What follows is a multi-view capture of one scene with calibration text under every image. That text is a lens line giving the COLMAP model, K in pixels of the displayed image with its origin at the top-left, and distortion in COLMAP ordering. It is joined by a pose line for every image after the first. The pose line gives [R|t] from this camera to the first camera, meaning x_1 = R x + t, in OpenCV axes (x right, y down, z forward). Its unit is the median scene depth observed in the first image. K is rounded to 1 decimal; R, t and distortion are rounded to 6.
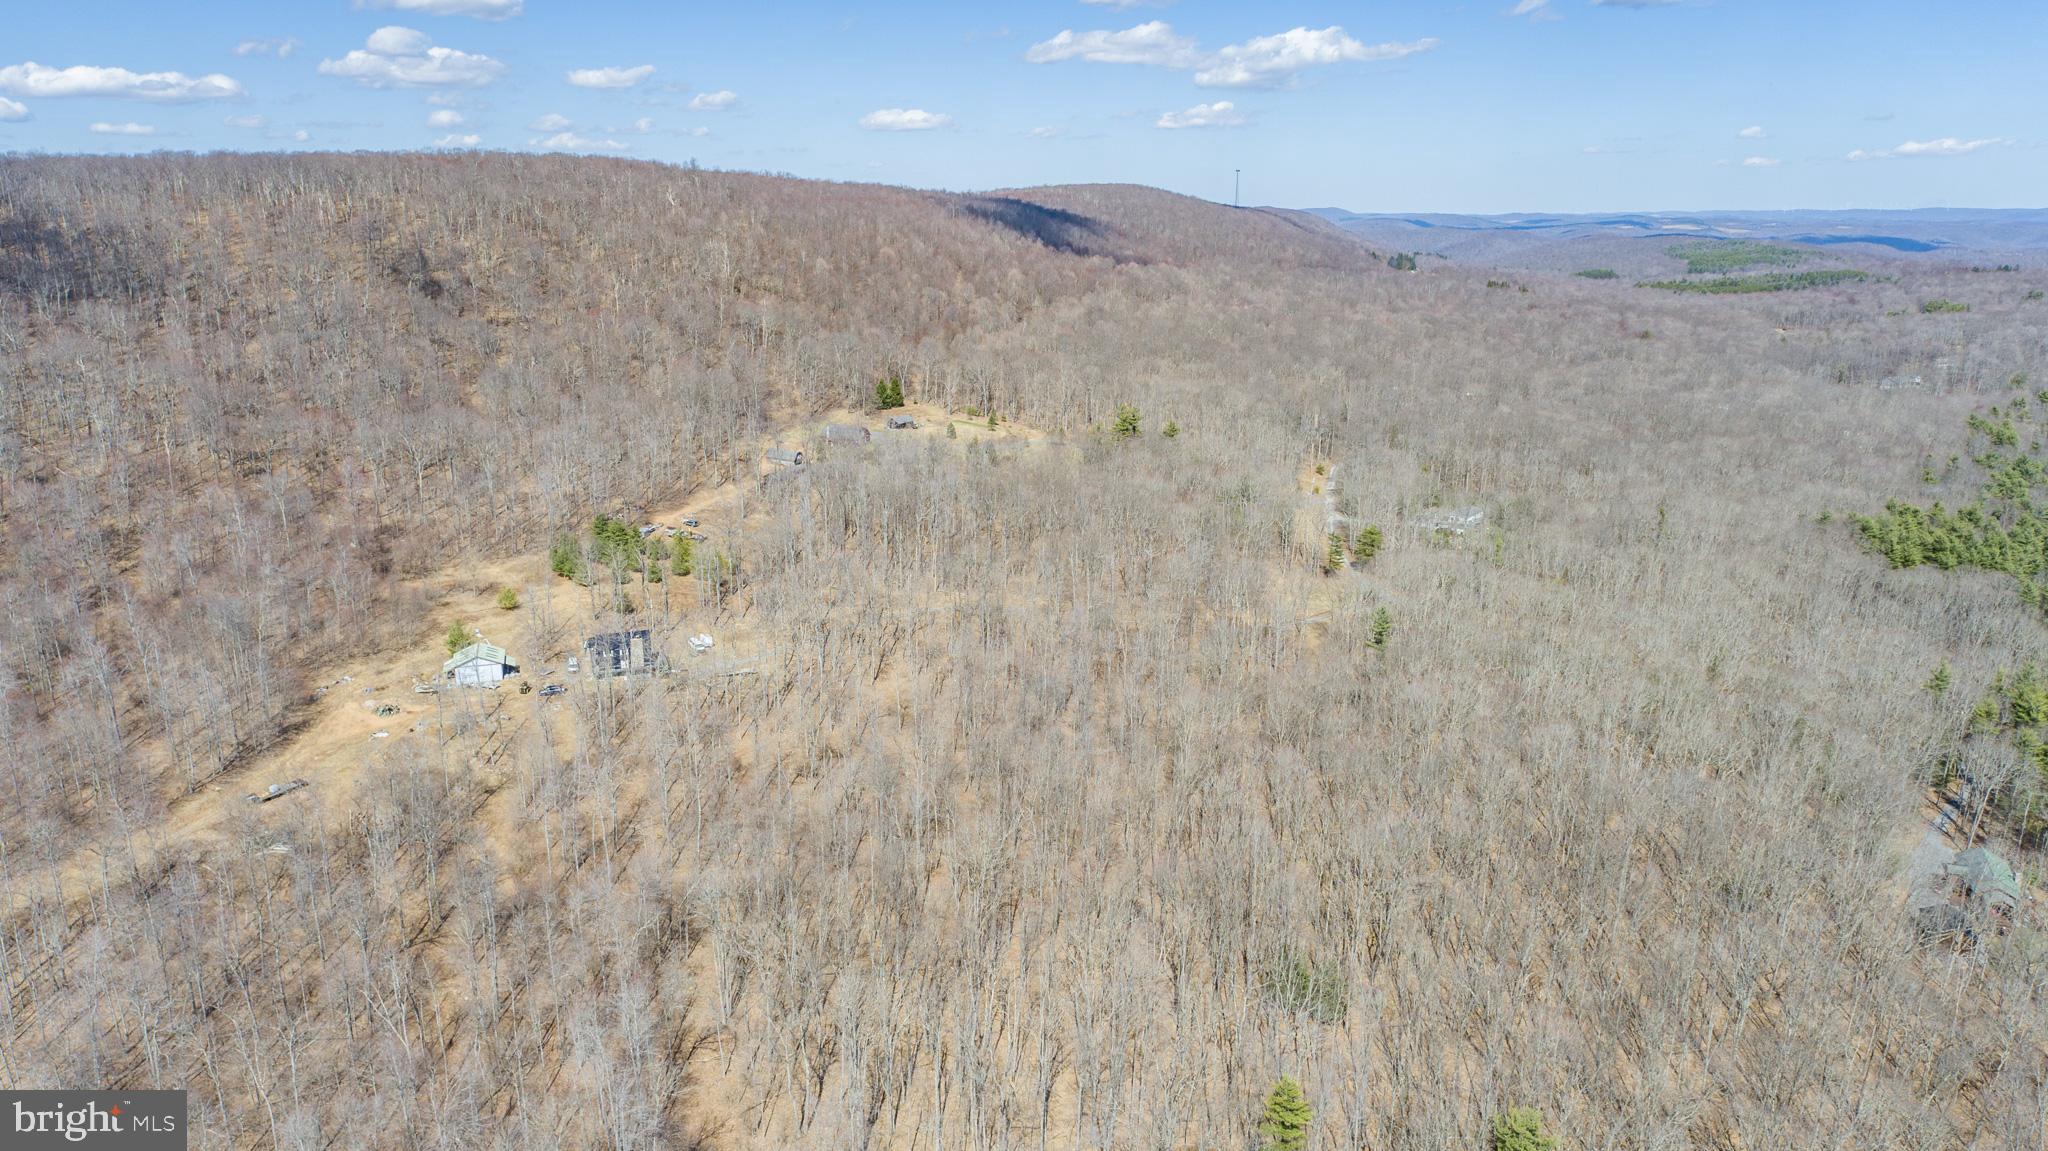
lens RADIAL K [[1407.0, 0, 1025.6], [0, 1407.0, 575.9], [0, 0, 1]] dist [-0.006734, 0.010975]
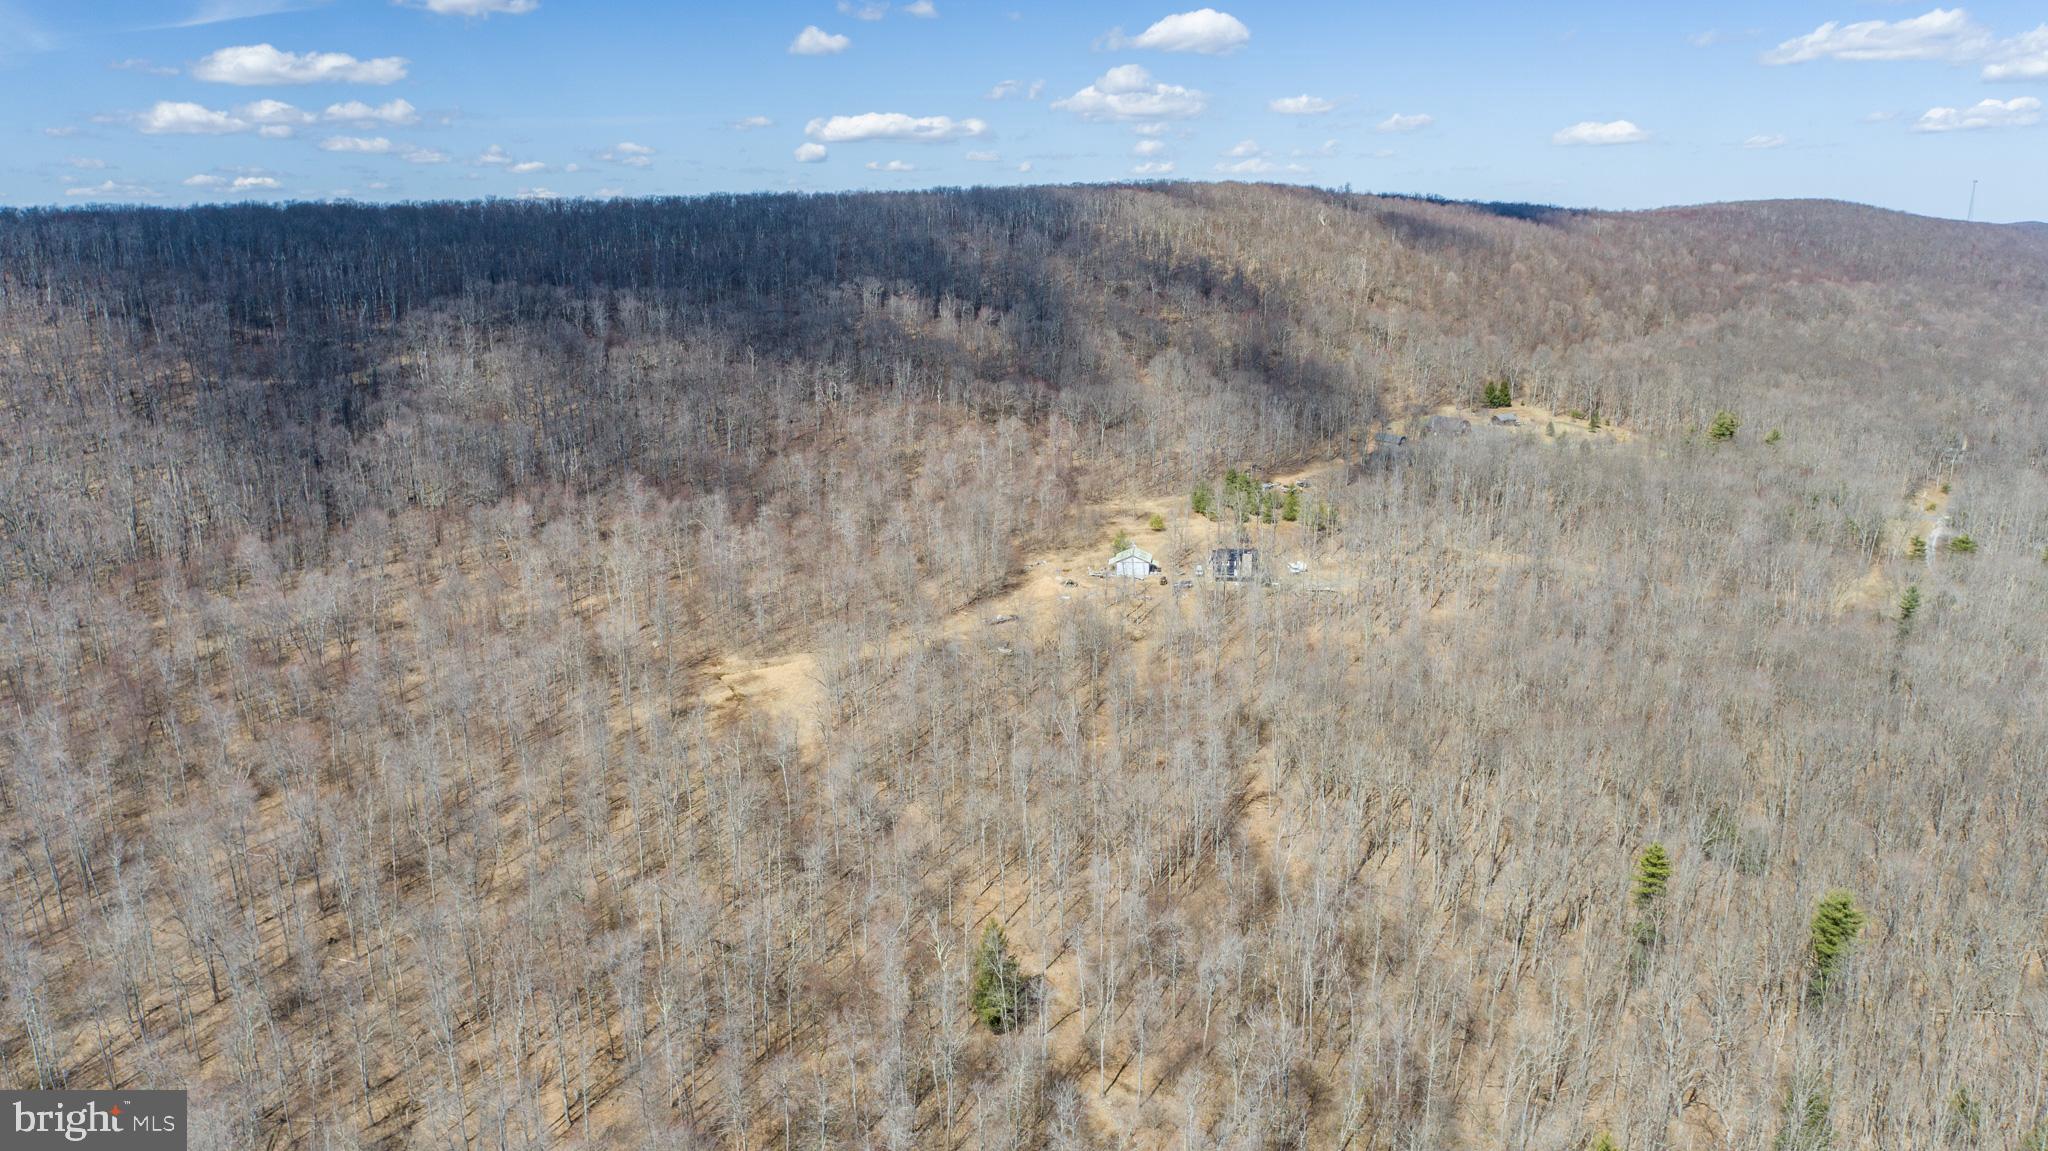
lens RADIAL K [[1407.0, 0, 1022.8], [0, 1407.0, 574.4], [0, 0, 1]] dist [-0.006734, 0.010975]
pose [[0.899615, 0.097596, -0.425638, 0.072369], [-0.103724, 0.994567, 0.008820, 0.055753], [0.424186, 0.036214, 0.904851, -0.209915]]
